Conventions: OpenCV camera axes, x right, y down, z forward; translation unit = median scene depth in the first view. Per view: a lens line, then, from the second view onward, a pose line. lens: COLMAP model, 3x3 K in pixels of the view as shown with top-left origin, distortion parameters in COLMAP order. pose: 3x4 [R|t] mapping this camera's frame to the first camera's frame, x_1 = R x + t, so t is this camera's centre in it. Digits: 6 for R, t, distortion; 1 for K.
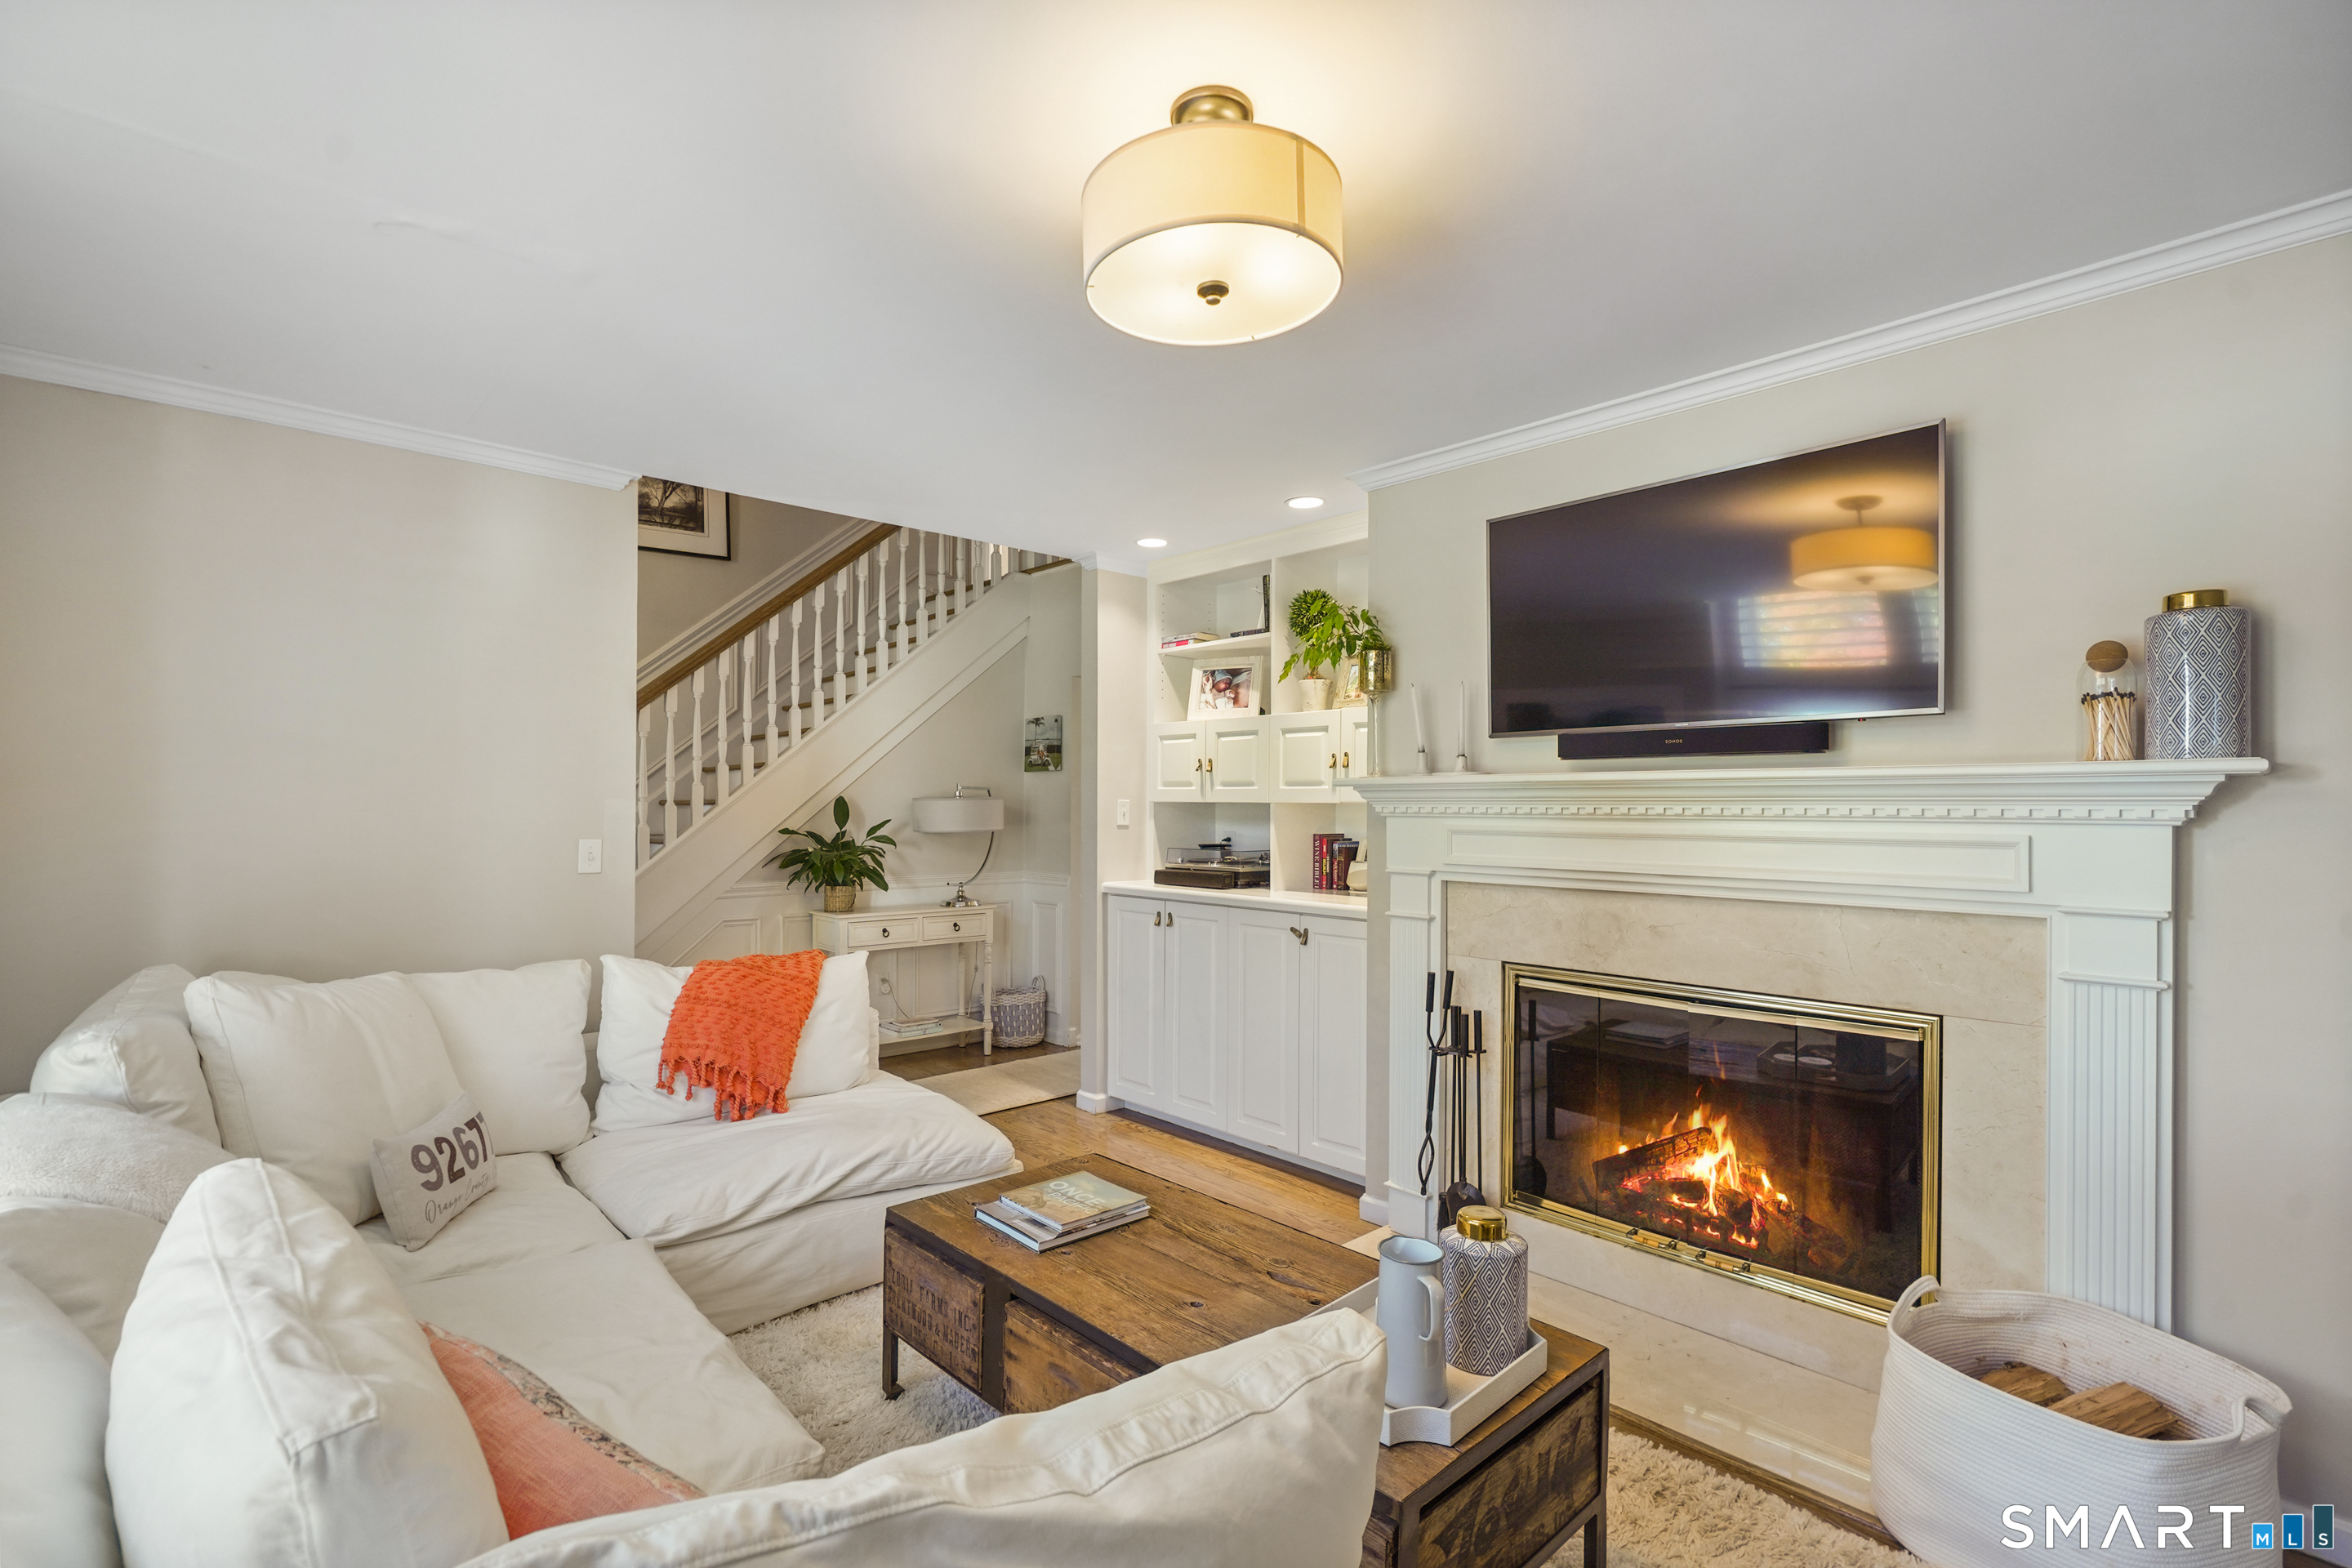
lens RADIAL K [[1067.9, 0, 1157.6], [0, 1067.9, 816.4], [0, 0, 1]] dist [-0.000877, 0.000099]
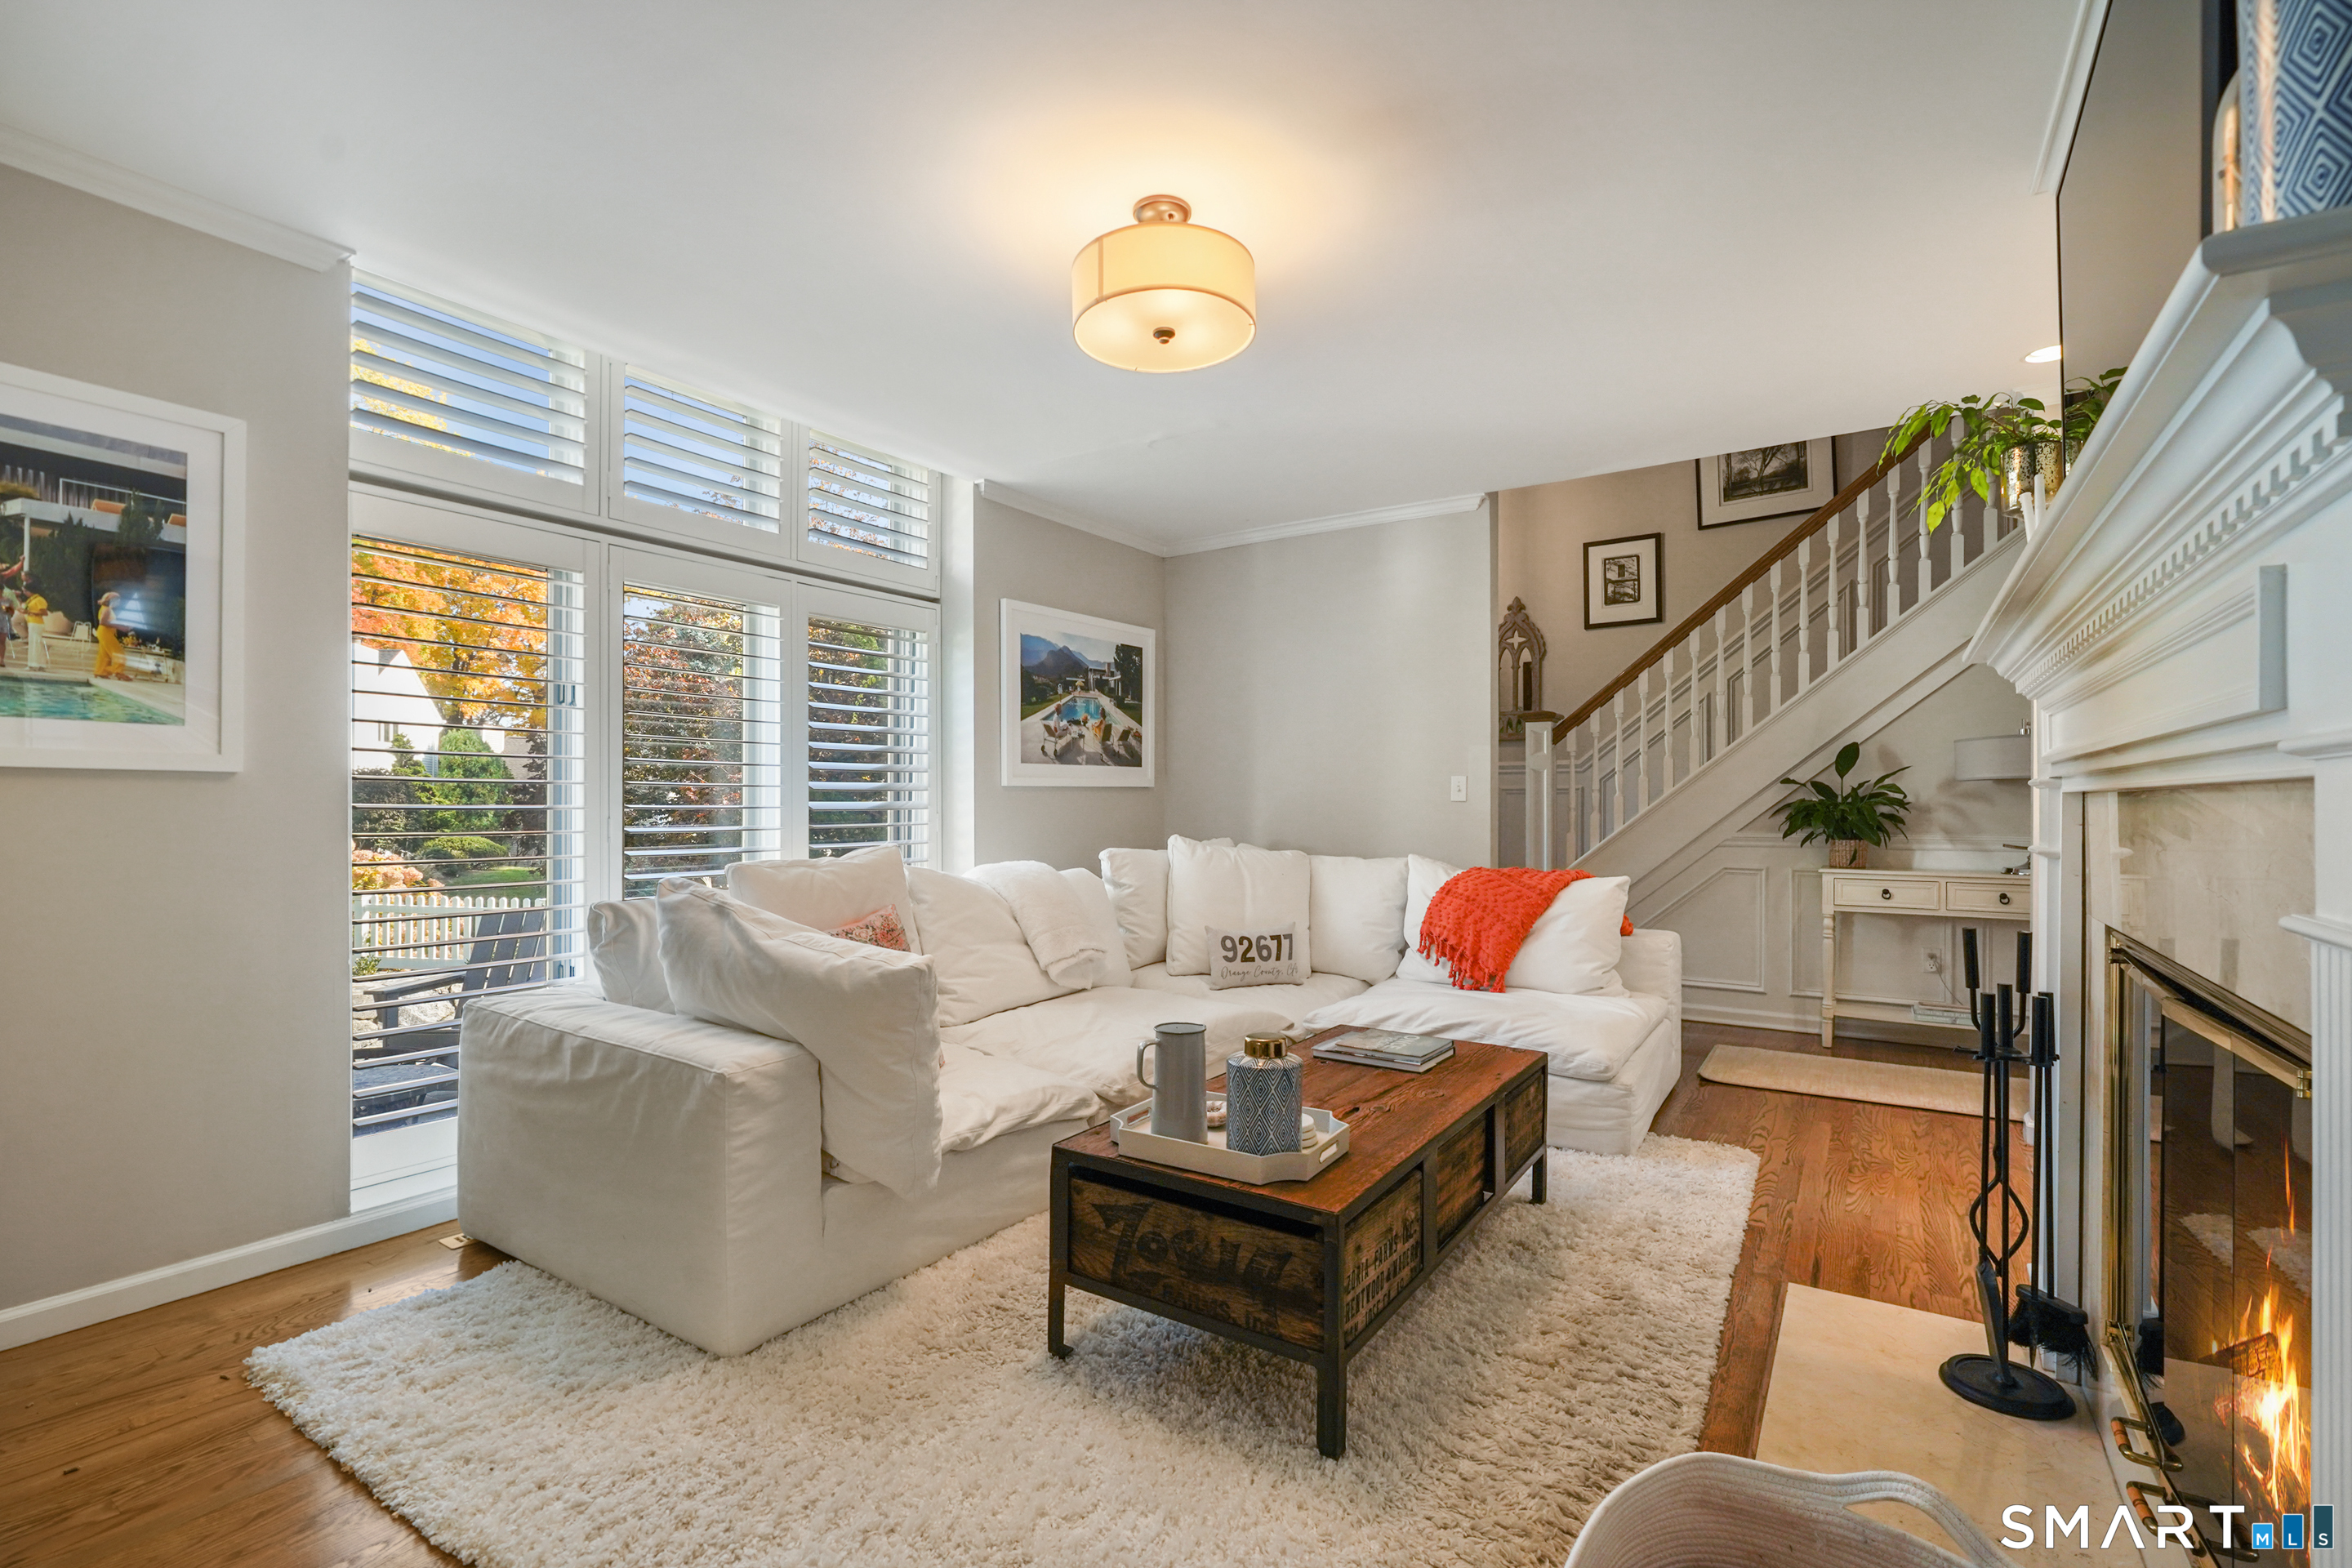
lens RADIAL K [[1067.9, 0, 1157.6], [0, 1067.9, 816.4], [0, 0, 1]] dist [-0.000877, 0.000099]
pose [[0.238737, 0.006415, -0.971063, 0.745191], [-0.008409, 0.999954, 0.004539, 0.075480], [0.971048, 0.007082, 0.238780, 0.340931]]
